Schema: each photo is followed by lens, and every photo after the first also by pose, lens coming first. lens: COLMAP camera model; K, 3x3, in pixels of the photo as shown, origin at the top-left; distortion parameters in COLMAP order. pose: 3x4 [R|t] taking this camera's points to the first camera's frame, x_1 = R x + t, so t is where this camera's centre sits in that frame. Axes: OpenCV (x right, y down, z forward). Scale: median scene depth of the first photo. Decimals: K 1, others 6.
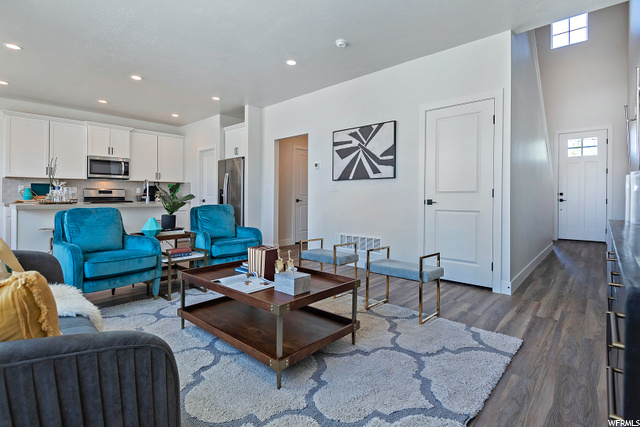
lens RADIAL K [[313.8, 0, 281.9], [0, 313.8, 191.3], [0, 0, 1]] dist [-0.000794, -0.000423]
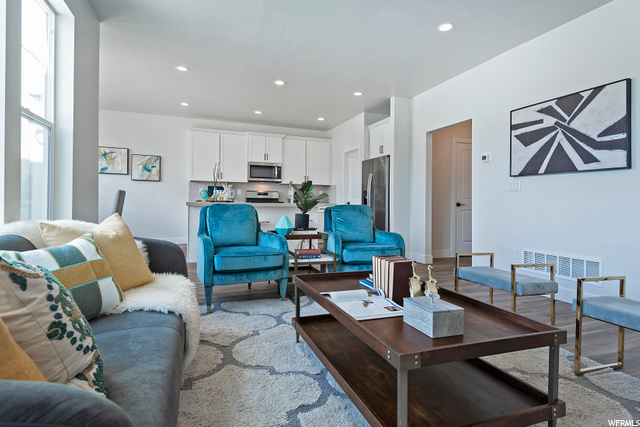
lens RADIAL K [[303.4, 0, 287.2], [0, 303.4, 191.1], [0, 0, 1]] dist [0.019281, -0.010028]
pose [[0.889733, -0.001728, -0.456478, 0.025933], [-0.007311, 0.999811, -0.018035, 0.020366], [0.456423, 0.019384, 0.889552, 0.134002]]
